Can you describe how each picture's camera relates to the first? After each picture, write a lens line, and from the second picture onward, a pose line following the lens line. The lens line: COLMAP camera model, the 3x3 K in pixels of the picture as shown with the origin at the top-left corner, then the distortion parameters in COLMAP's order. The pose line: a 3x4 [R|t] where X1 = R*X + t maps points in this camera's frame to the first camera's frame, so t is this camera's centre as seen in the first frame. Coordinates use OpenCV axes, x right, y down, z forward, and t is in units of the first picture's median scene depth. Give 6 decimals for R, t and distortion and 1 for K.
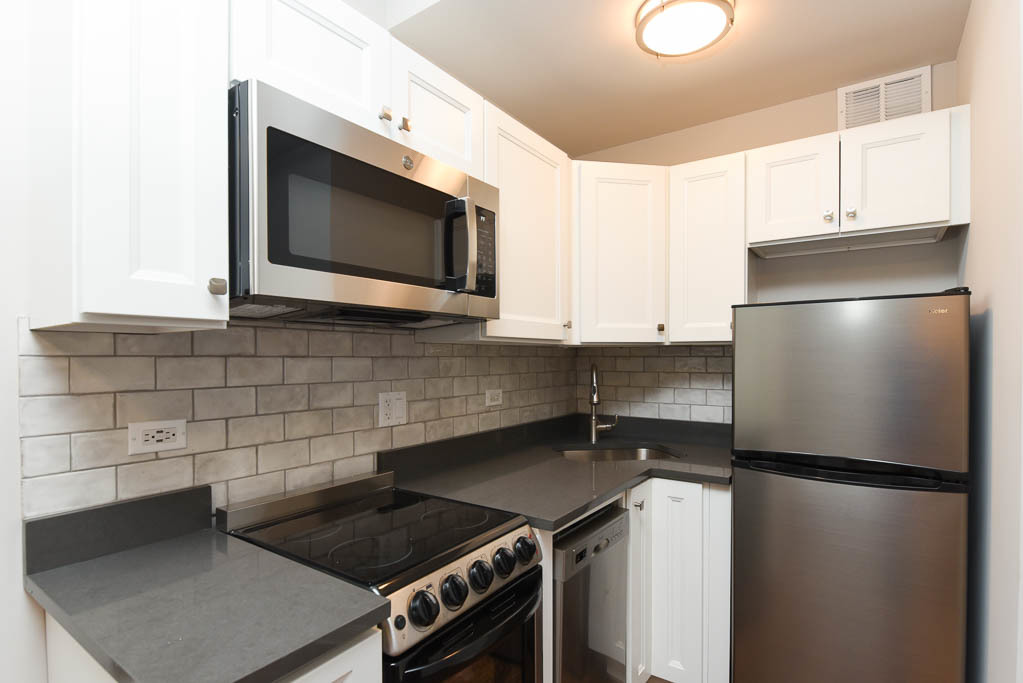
lens RADIAL K [[498.9, 0, 508.2], [0, 498.9, 358.7], [0, 0, 1]] dist [0.000014, -0.012367]
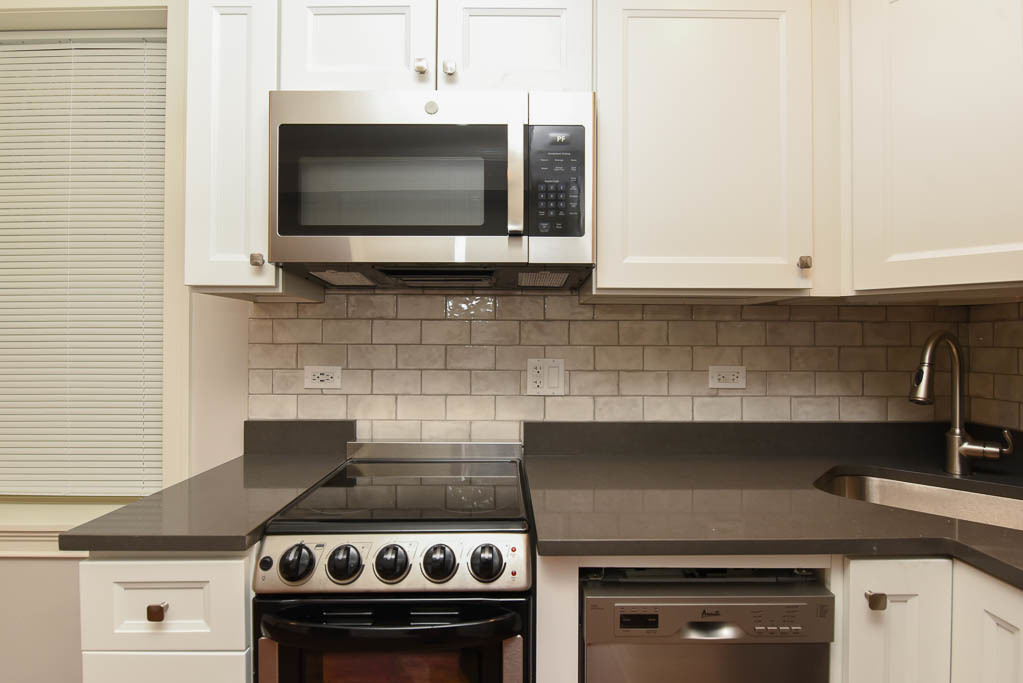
lens RADIAL K [[490.6, 0, 508.4], [0, 490.6, 335.5], [0, 0, 1]] dist [0.001594, -0.009484]
pose [[0.581314, -0.006056, -0.813657, 0.481279], [-0.006544, 0.999905, -0.012117, 0.037409], [0.813653, 0.012368, 0.581219, 0.437355]]
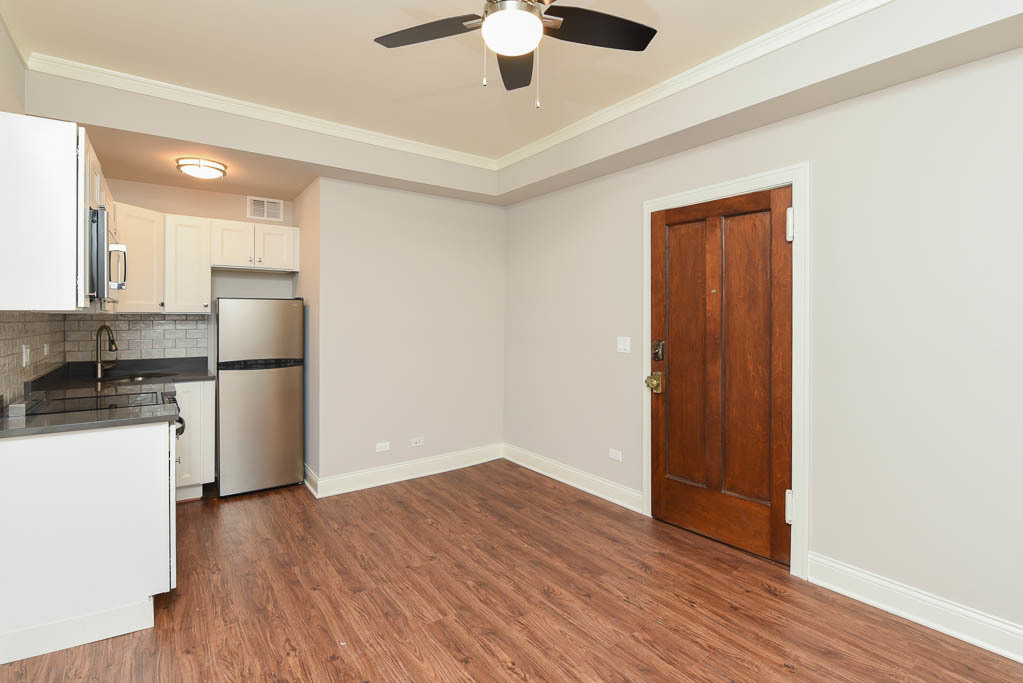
lens RADIAL K [[487.8, 0, 516.3], [0, 487.8, 317.5], [0, 0, 1]] dist [0.000506, -0.008921]
pose [[0.310058, 0.000464, 0.950717, -1.243609], [0.001656, 0.999998, -0.001028, -0.014415], [-0.950716, 0.001893, 0.310057, -0.970150]]
